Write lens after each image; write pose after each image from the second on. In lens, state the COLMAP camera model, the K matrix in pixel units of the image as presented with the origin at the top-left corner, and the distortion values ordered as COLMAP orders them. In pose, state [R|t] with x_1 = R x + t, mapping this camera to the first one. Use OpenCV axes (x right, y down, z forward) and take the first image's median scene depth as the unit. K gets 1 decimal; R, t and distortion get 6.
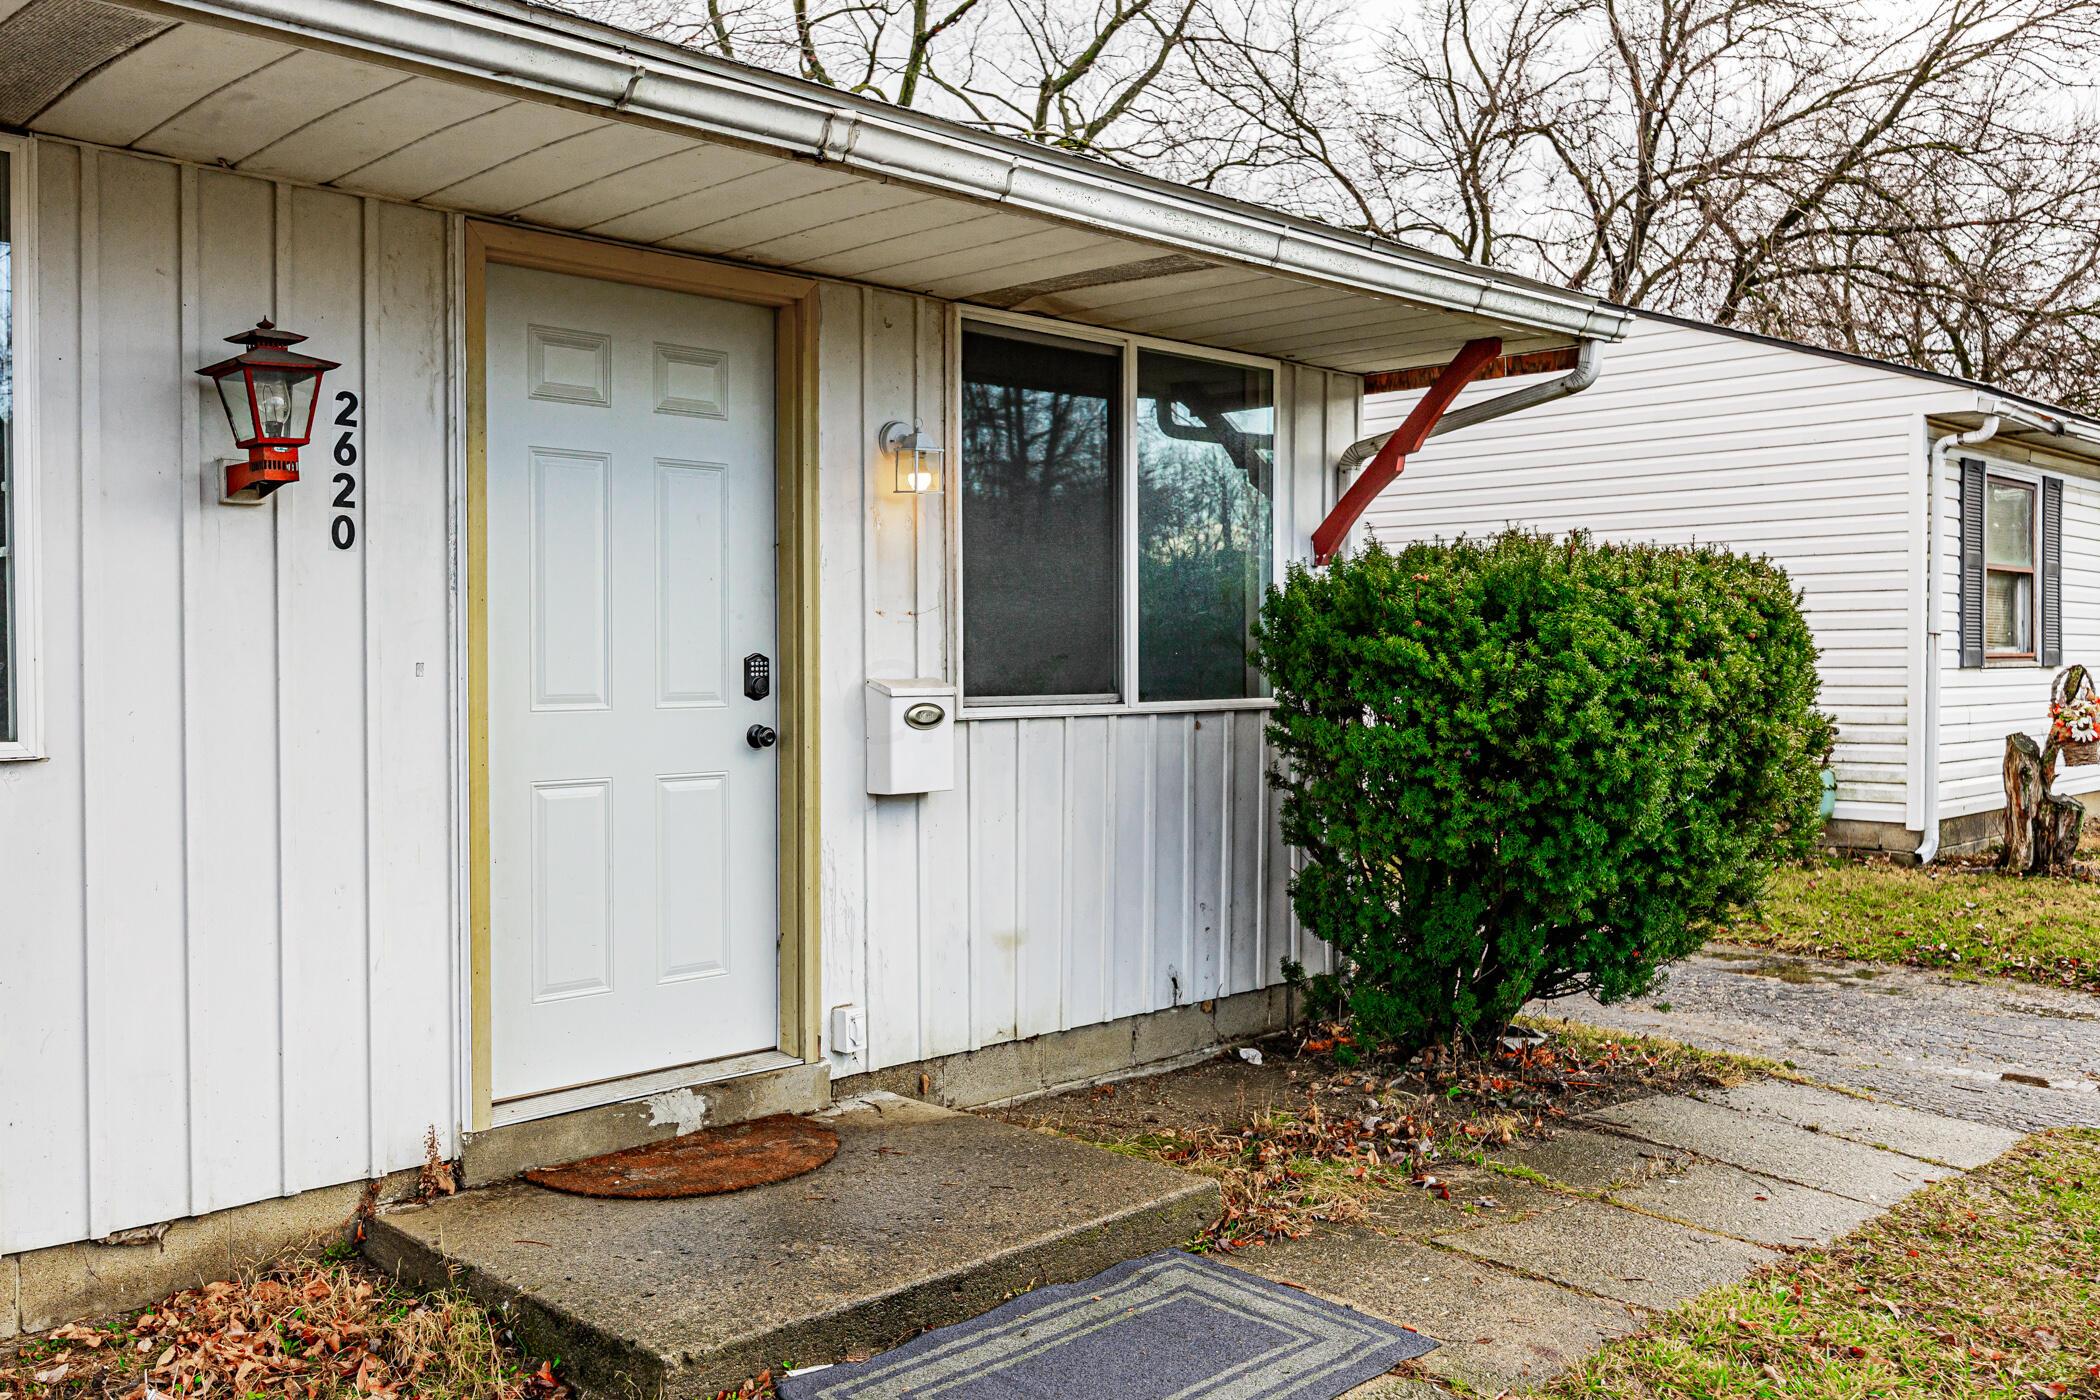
lens RADIAL K [[1799.9, 0, 1052.9], [0, 1799.9, 684.2], [0, 0, 1]] dist [-0.012122, 0.001793]
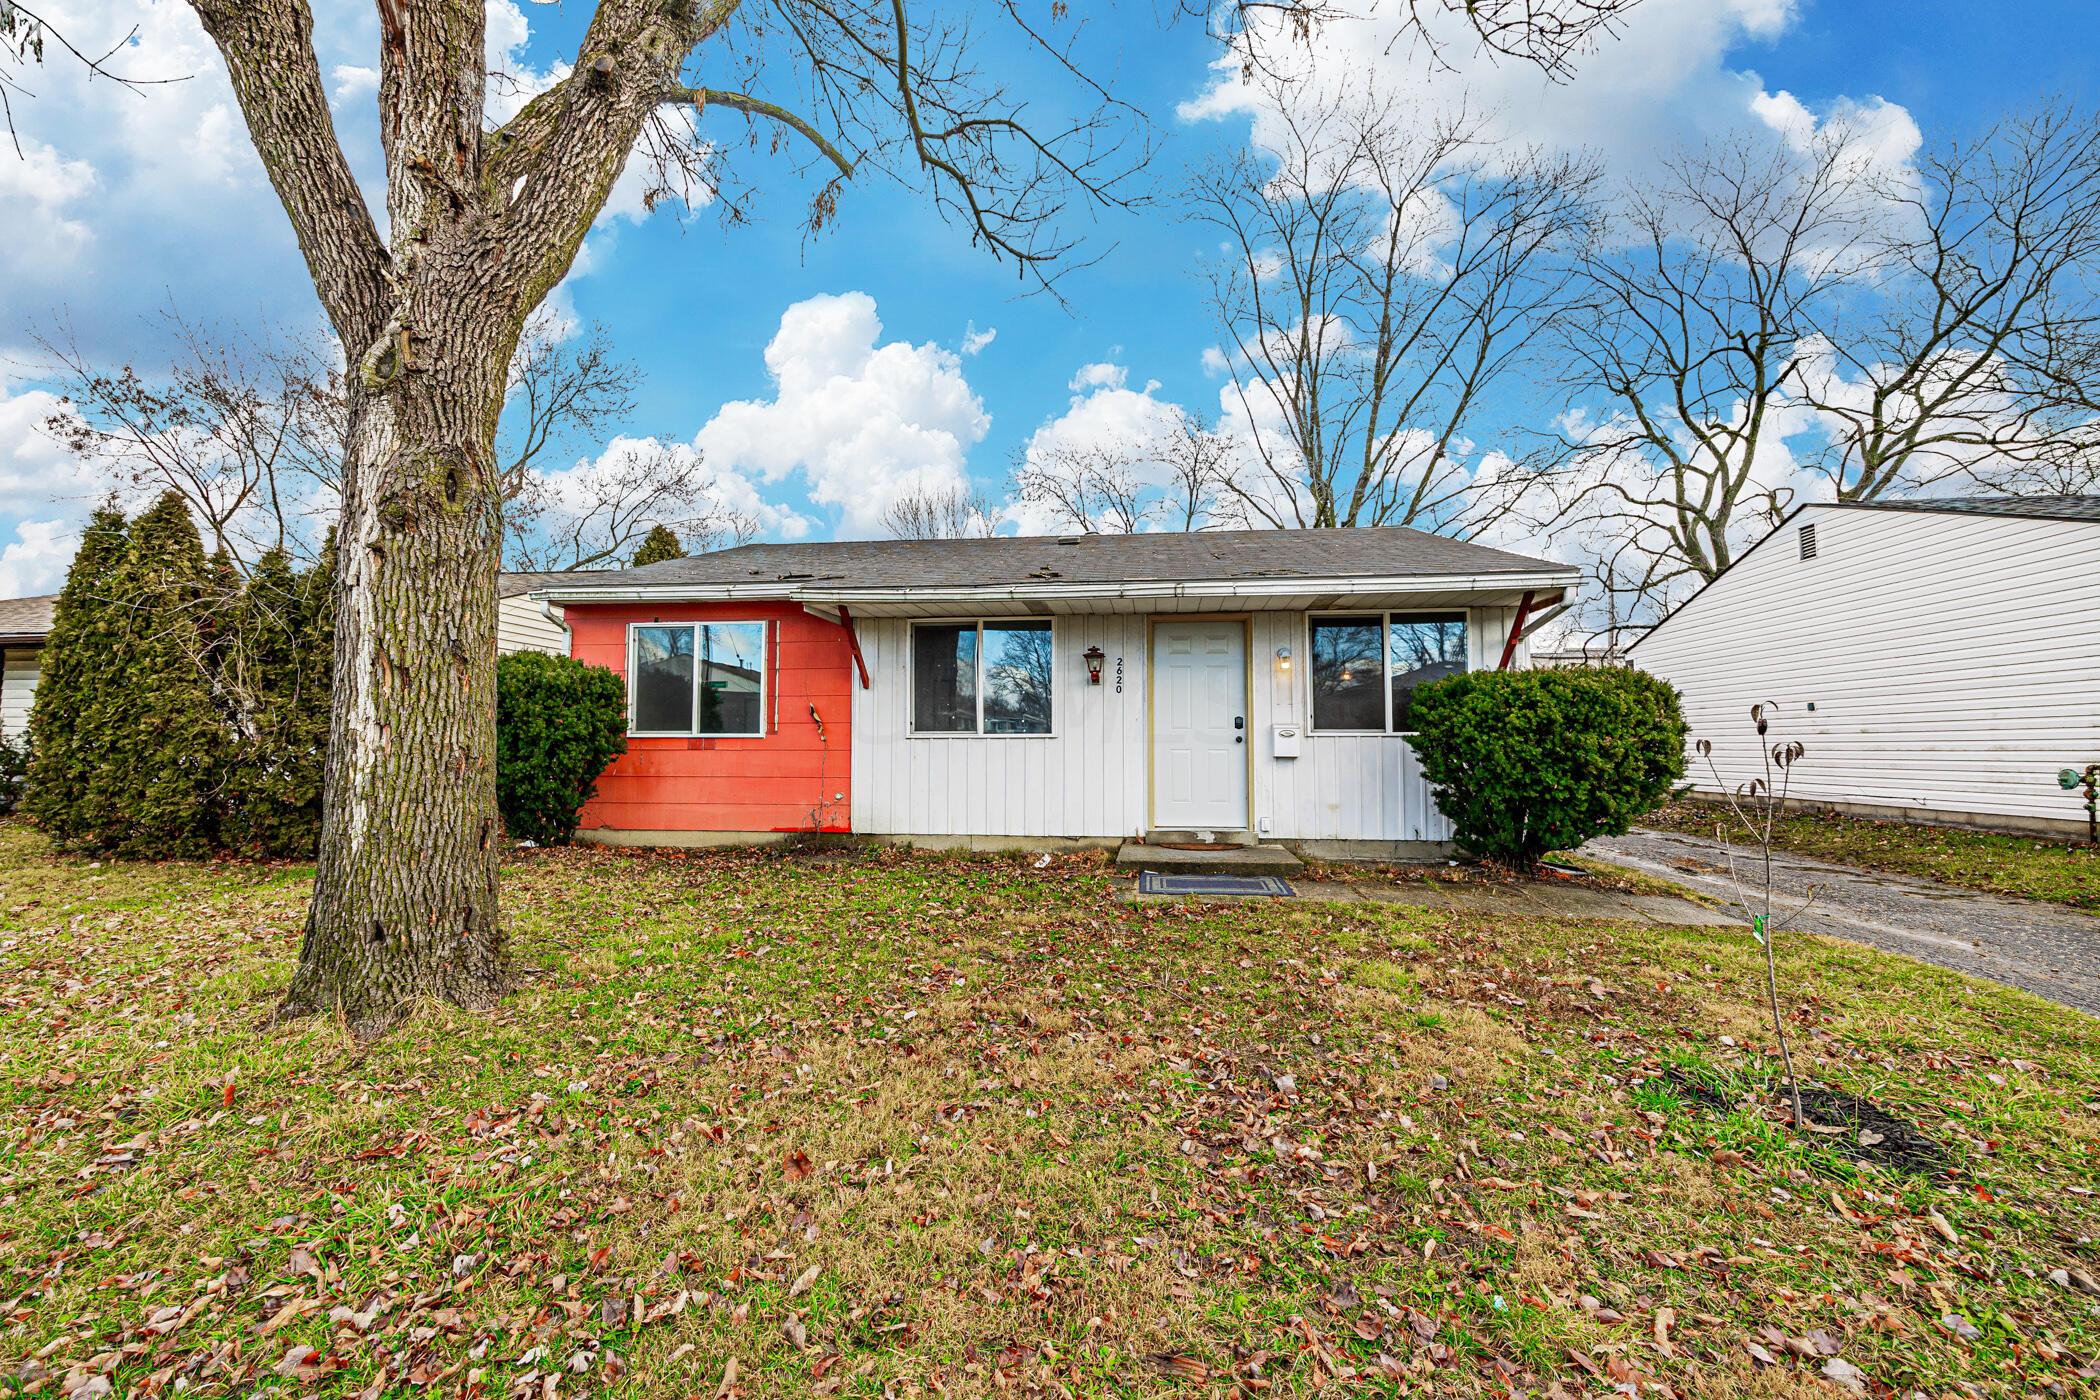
lens RADIAL K [[848.5, 0, 1055.6], [0, 848.5, 695.3], [0, 0, 1]] dist [-0.007242, 0.001514]
pose [[0.621869, -0.046481, -0.781741, 0.942203], [-0.015782, 0.997290, -0.071852, 0.068895], [0.782962, 0.057020, 0.619451, -0.349825]]
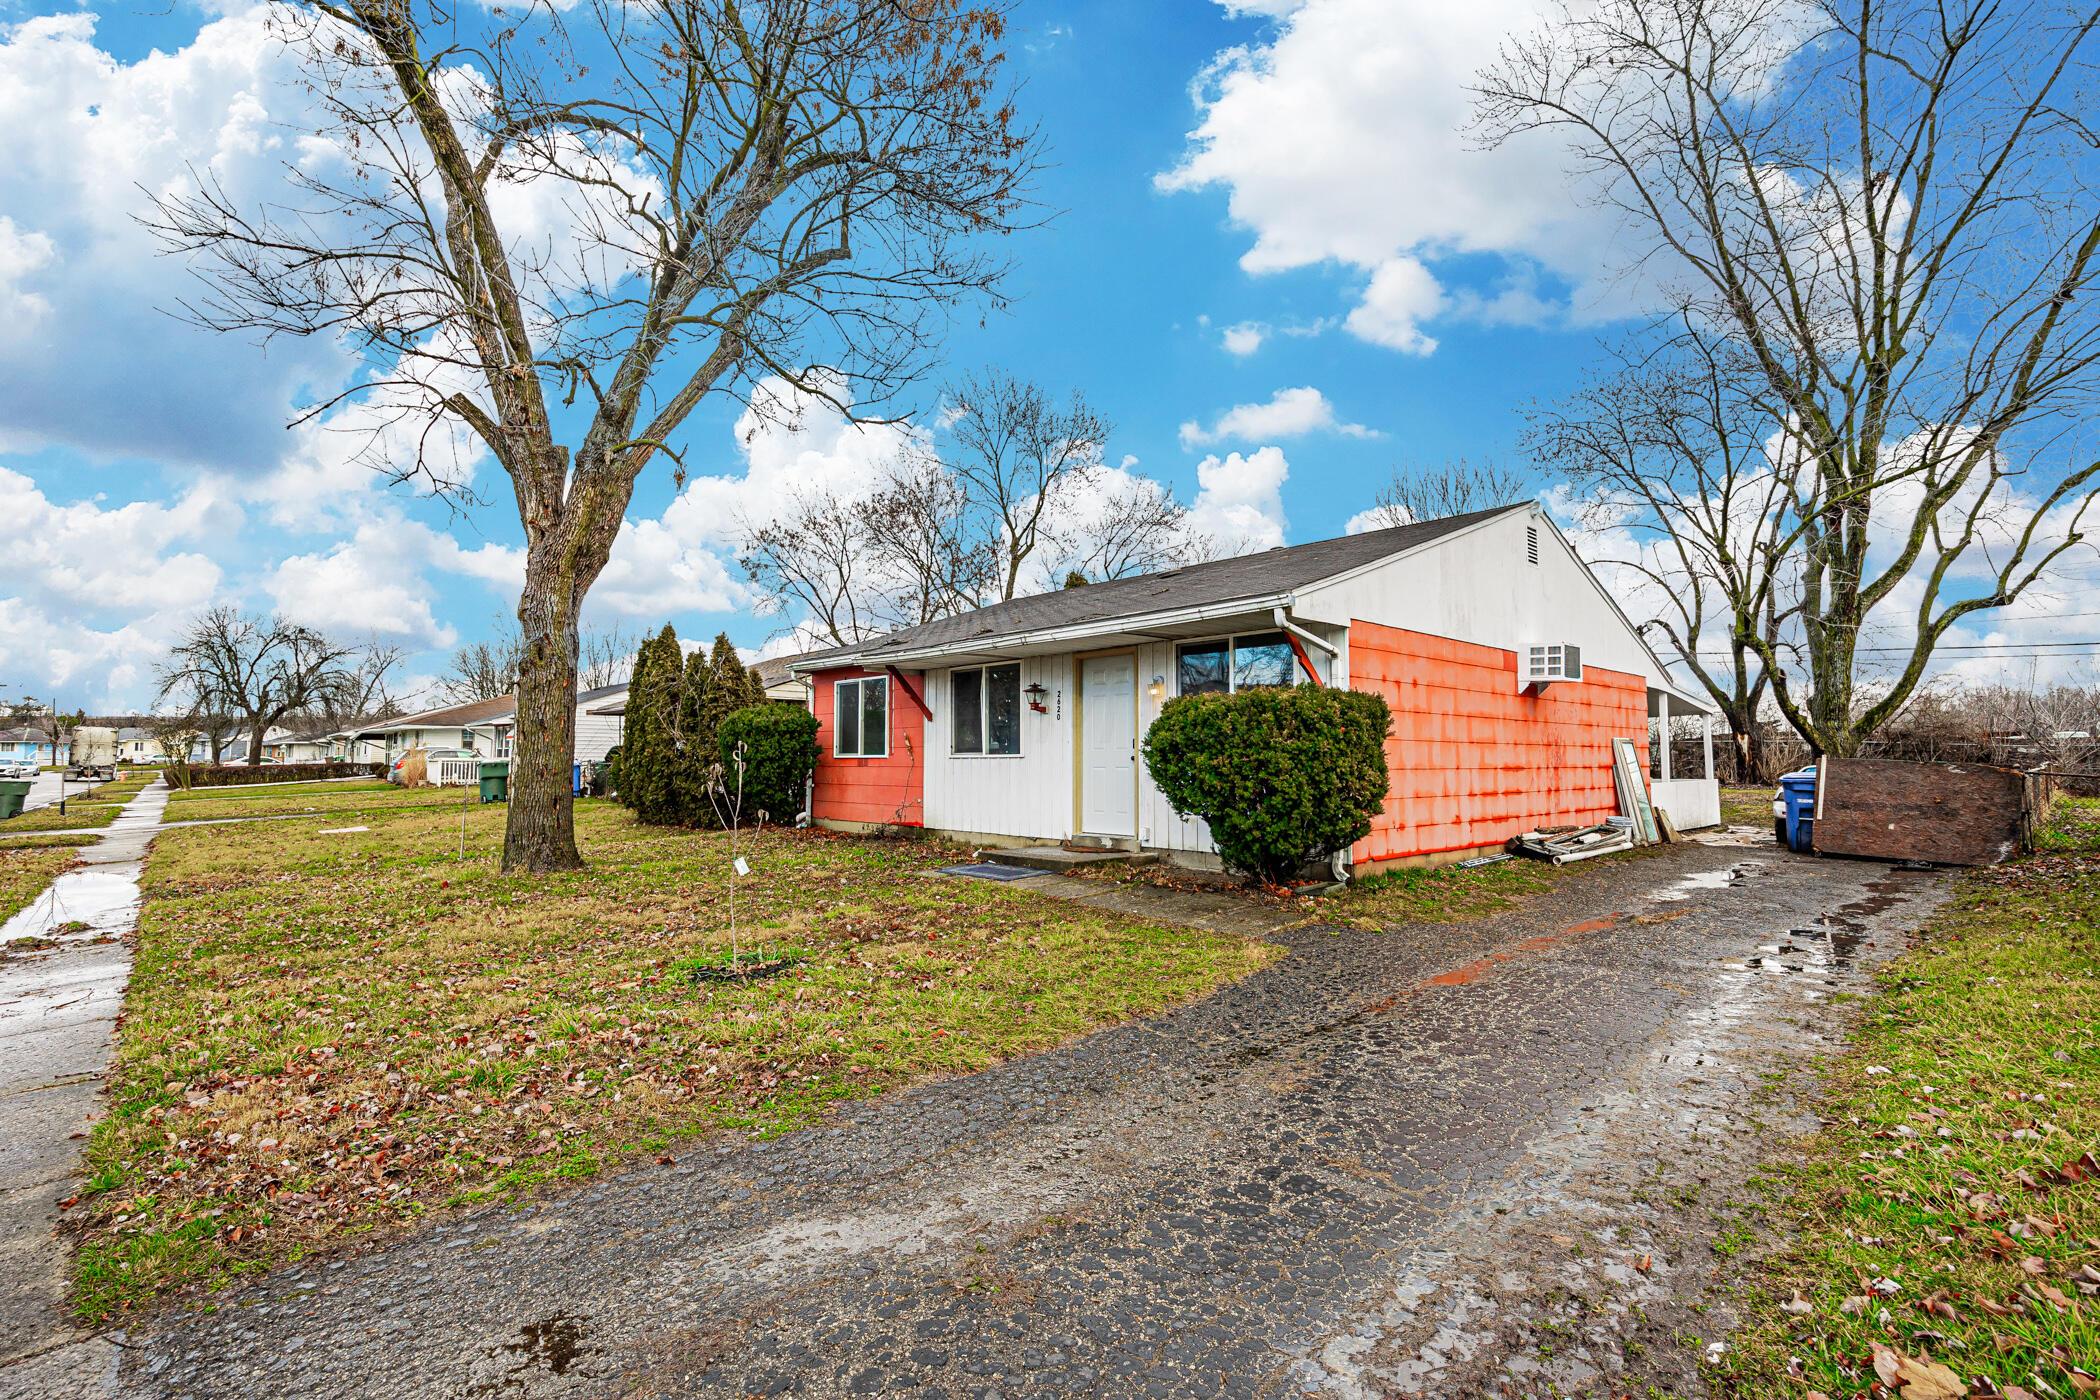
lens RADIAL K [[962.9, 0, 1064.7], [0, 962.9, 701.8], [0, 0, 1]] dist [-0.025262, 0.000511]
pose [[-0.031928, -0.060180, -0.997677, 2.027144], [-0.018543, 0.998050, -0.059609, 0.033490], [0.999318, 0.016597, -0.032982, 0.907006]]
